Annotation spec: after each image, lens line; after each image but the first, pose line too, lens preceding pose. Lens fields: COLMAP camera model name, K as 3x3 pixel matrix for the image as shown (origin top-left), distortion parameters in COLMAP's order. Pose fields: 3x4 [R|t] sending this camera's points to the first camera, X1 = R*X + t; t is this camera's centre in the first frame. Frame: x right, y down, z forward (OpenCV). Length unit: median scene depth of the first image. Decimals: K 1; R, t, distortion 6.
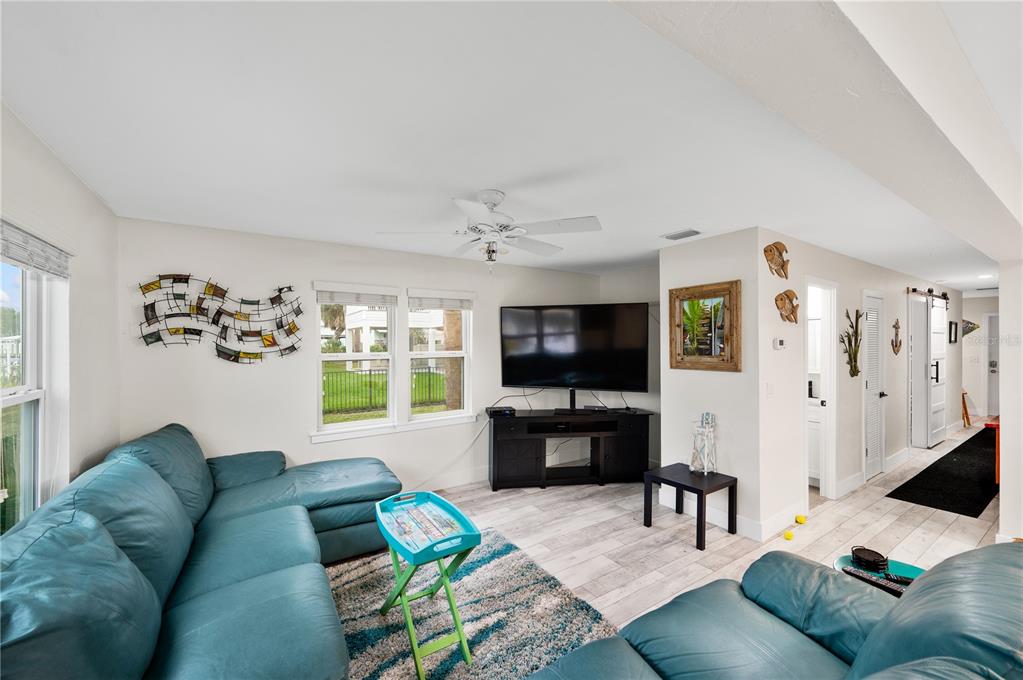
lens RADIAL K [[407.9, 0, 514.9], [0, 407.9, 341.8], [0, 0, 1]] dist [-0.002224, -0.000130]
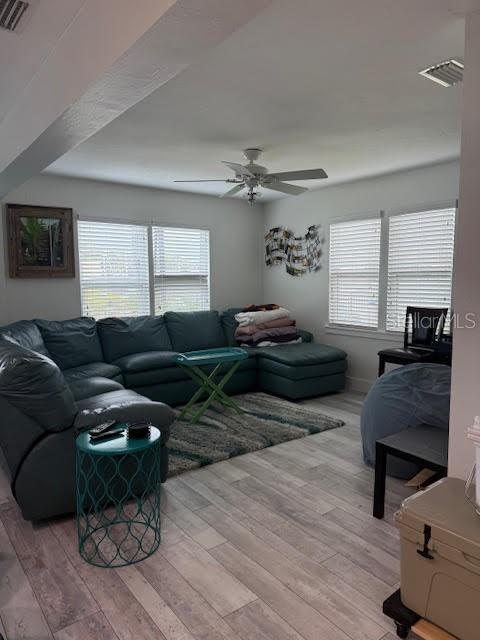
lens RADIAL K [[451.3, 0, 240.0], [0, 451.3, 320.0], [0, 0, 1]] dist [-0.003991, 0.000279]
pose [[0.058482, 0.095458, -0.993714, 1.110027], [0.009344, 0.995322, 0.096162, 0.047995], [0.998245, -0.014909, 0.057316, 0.624188]]
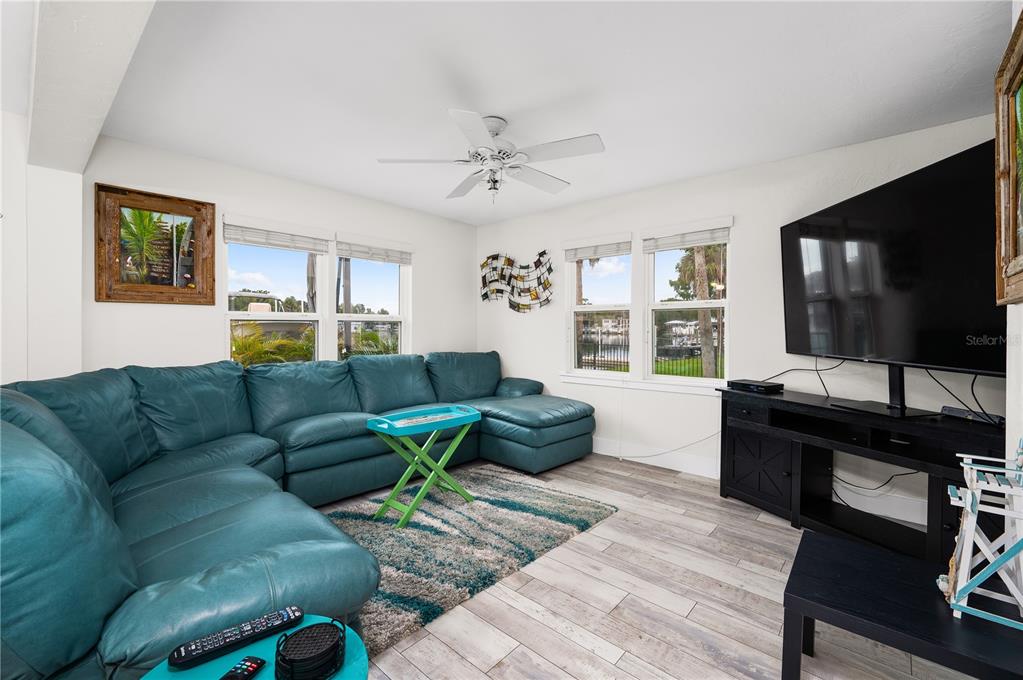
lens RADIAL K [[444.2, 0, 508.8], [0, 444.2, 326.8], [0, 0, 1]] dist [0.028378, -0.000086]
pose [[0.244802, 0.002019, -0.969571, 0.726518], [0.000407, 0.999998, 0.002185, 0.092406], [0.969573, -0.000930, 0.244800, 0.559273]]
